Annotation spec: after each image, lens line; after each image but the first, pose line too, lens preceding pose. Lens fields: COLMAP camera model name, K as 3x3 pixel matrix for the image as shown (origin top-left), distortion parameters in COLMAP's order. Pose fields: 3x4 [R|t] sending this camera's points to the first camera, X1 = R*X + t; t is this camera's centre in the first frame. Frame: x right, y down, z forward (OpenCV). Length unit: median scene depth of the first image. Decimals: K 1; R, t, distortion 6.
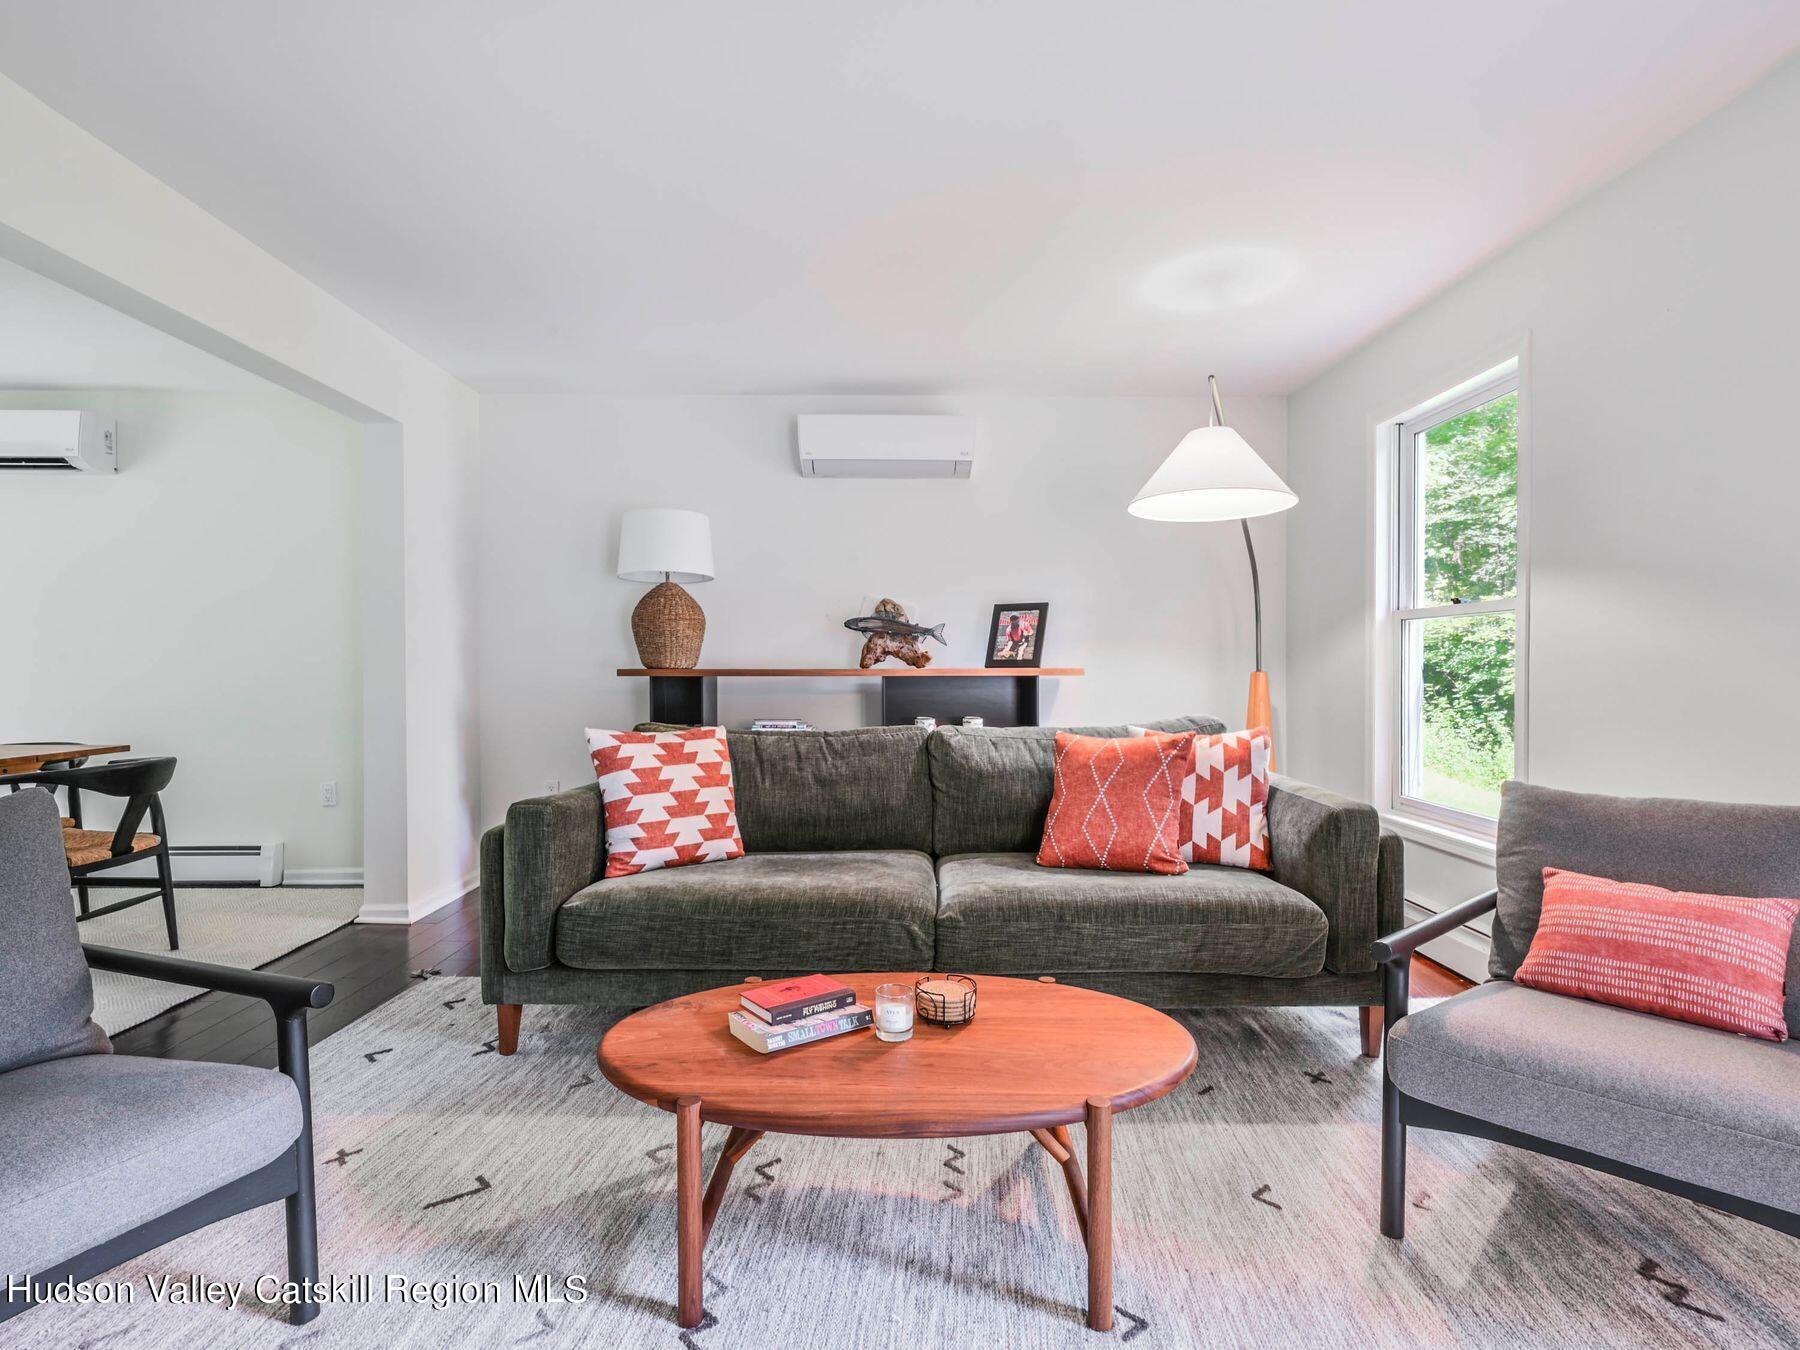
lens RADIAL K [[897.5, 0, 900.0], [0, 897.5, 675.0], [0, 0, 1]] dist [0.002577, 0.002027]
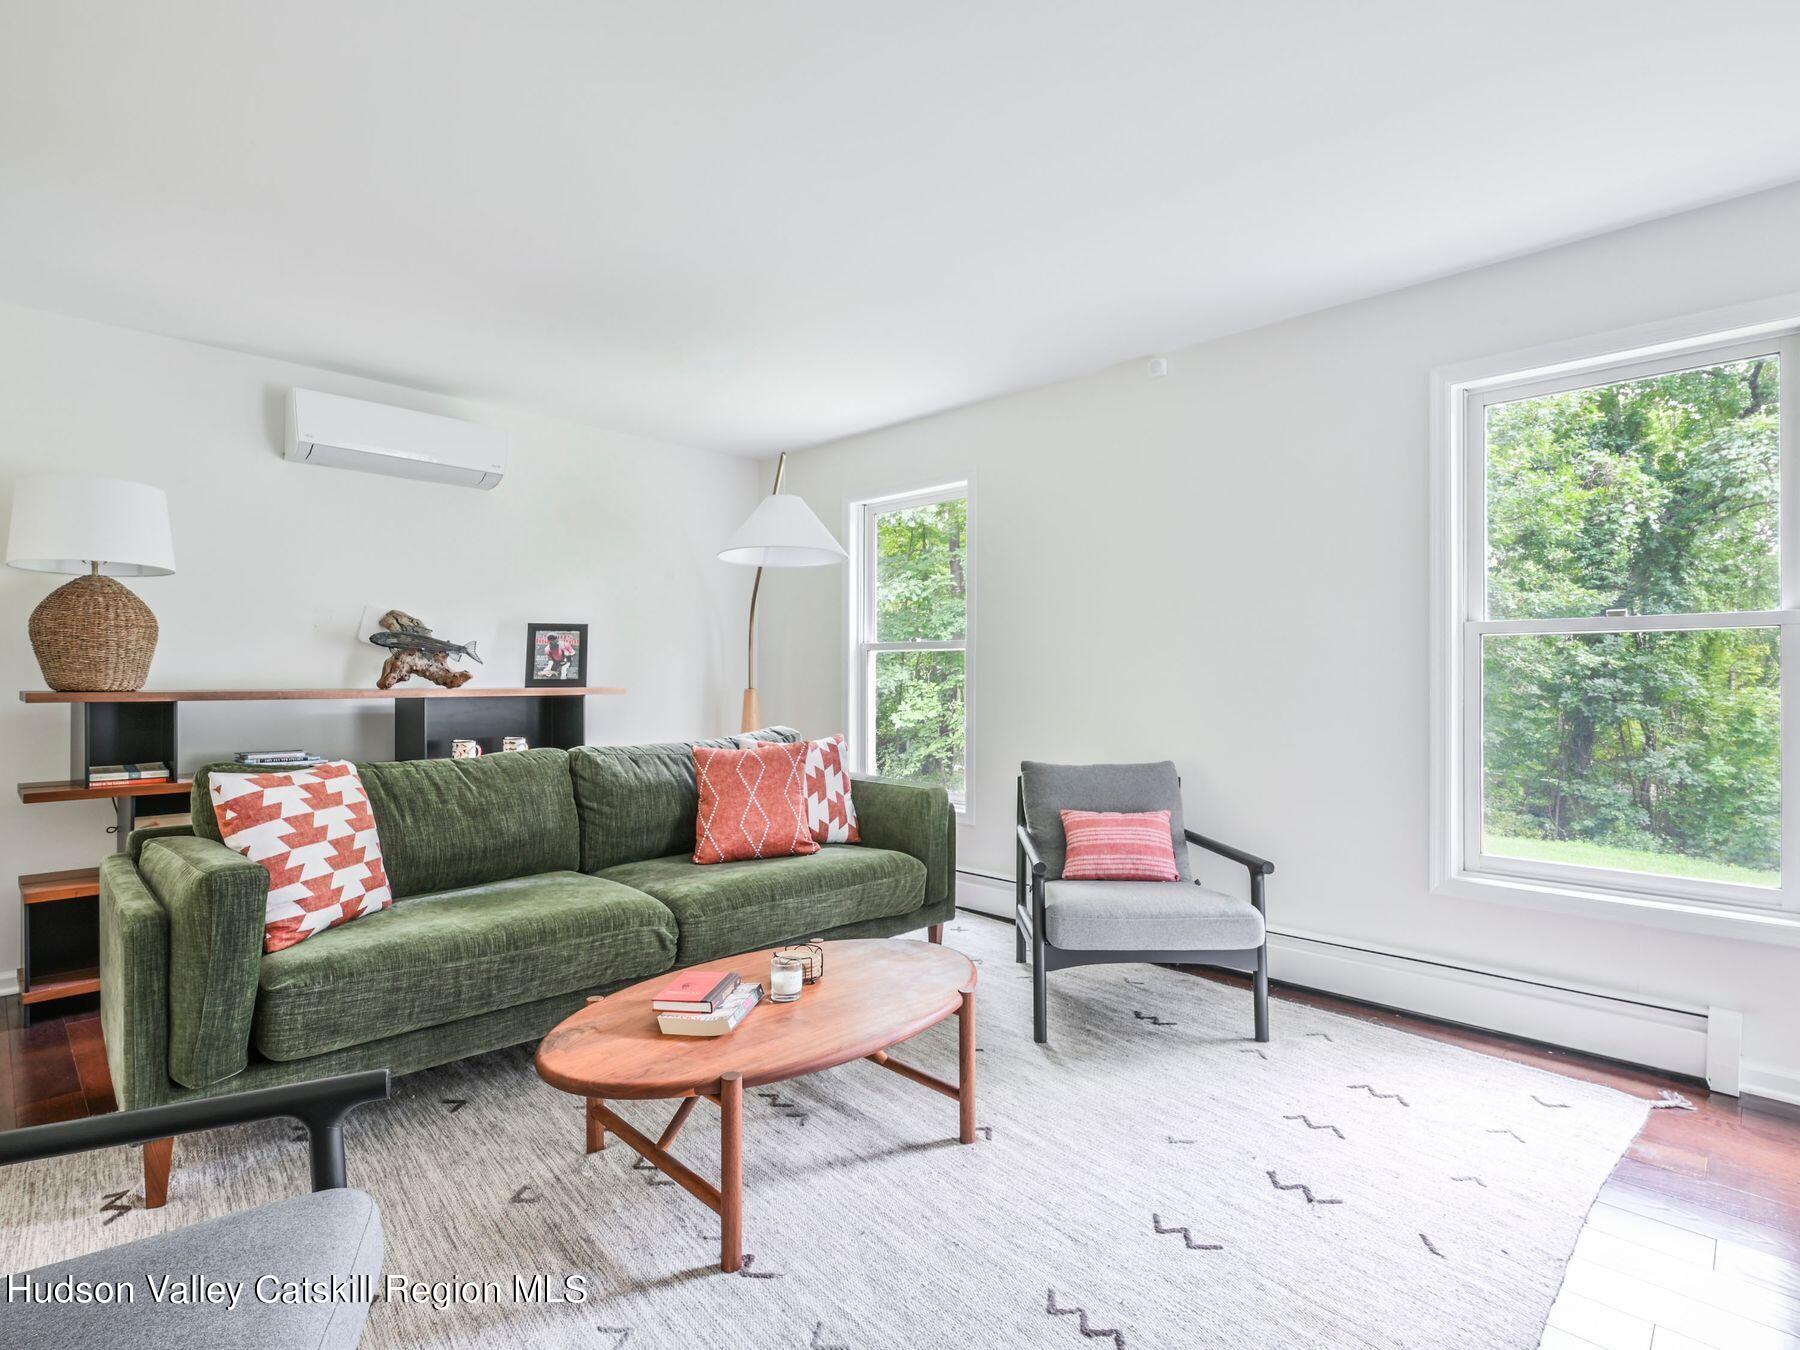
lens RADIAL K [[897.5, 0, 900.0], [0, 897.5, 675.0], [0, 0, 1]] dist [0.002577, 0.002027]
pose [[0.715049, 0.002761, 0.699069, -0.456644], [0.004468, 0.999954, -0.008519, -0.017038], [-0.699060, 0.009215, 0.715004, 0.006998]]
